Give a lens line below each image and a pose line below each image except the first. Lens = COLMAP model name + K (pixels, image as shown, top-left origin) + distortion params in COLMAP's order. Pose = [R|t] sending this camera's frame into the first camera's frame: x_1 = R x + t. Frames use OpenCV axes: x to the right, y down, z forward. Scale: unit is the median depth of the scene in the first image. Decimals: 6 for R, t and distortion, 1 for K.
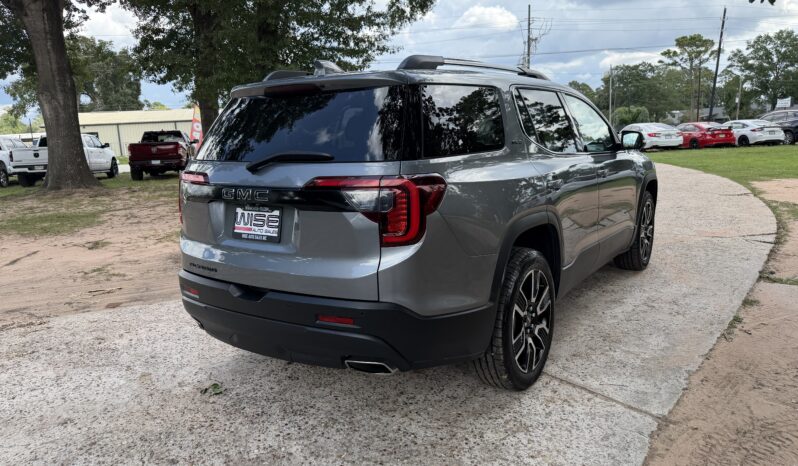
lens RADIAL K [[581.2, 0, 386.0], [0, 581.2, 226.4], [0, 0, 1]] dist [0.054723, -0.068193]
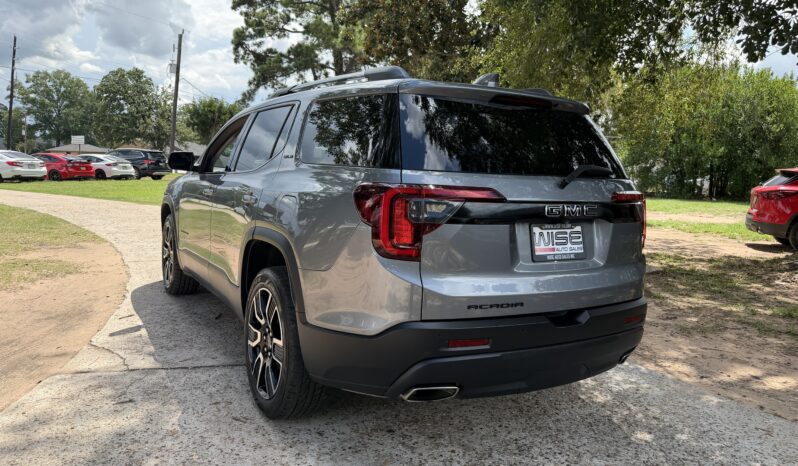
lens RADIAL K [[581.2, 0, 412.8], [0, 581.2, 225.1], [0, 0, 1]] dist [0.054723, -0.068193]
pose [[0.402642, -0.035470, 0.914670, -0.573985], [0.090583, 0.995888, -0.001255, -0.025637], [-0.910865, 0.083359, 0.404199, 0.410824]]
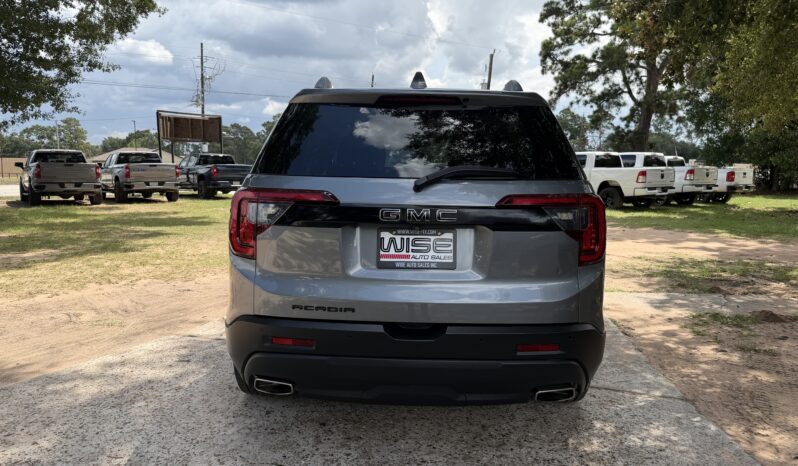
lens RADIAL K [[581.2, 0, 395.0], [0, 581.2, 227.0], [0, 0, 1]] dist [0.054723, -0.068193]
pose [[0.836783, -0.007118, 0.547489, -0.352488], [0.043435, 0.997627, -0.053417, 0.003259], [-0.545810, 0.068479, 0.835106, 0.149246]]
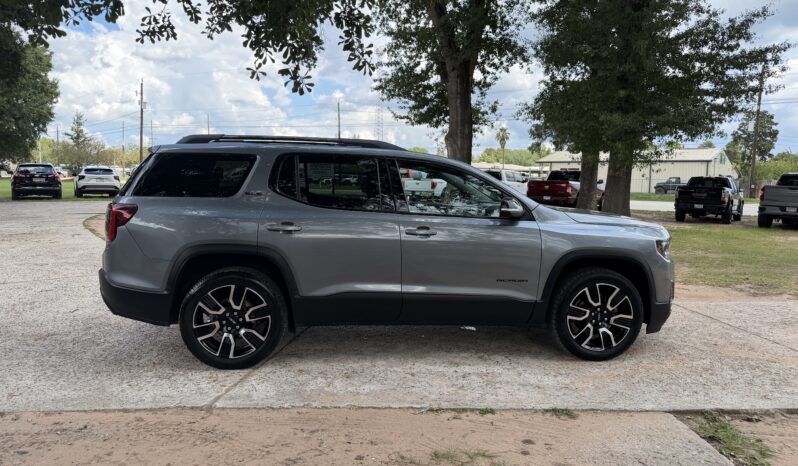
lens RADIAL K [[581.2, 0, 403.5], [0, 581.2, 228.3], [0, 0, 1]] dist [0.054723, -0.068193]
pose [[0.635879, 0.122469, -0.762010, 0.877677], [-0.165640, 0.985979, 0.020243, -0.086533], [0.753805, 0.113347, 0.647249, 0.221474]]
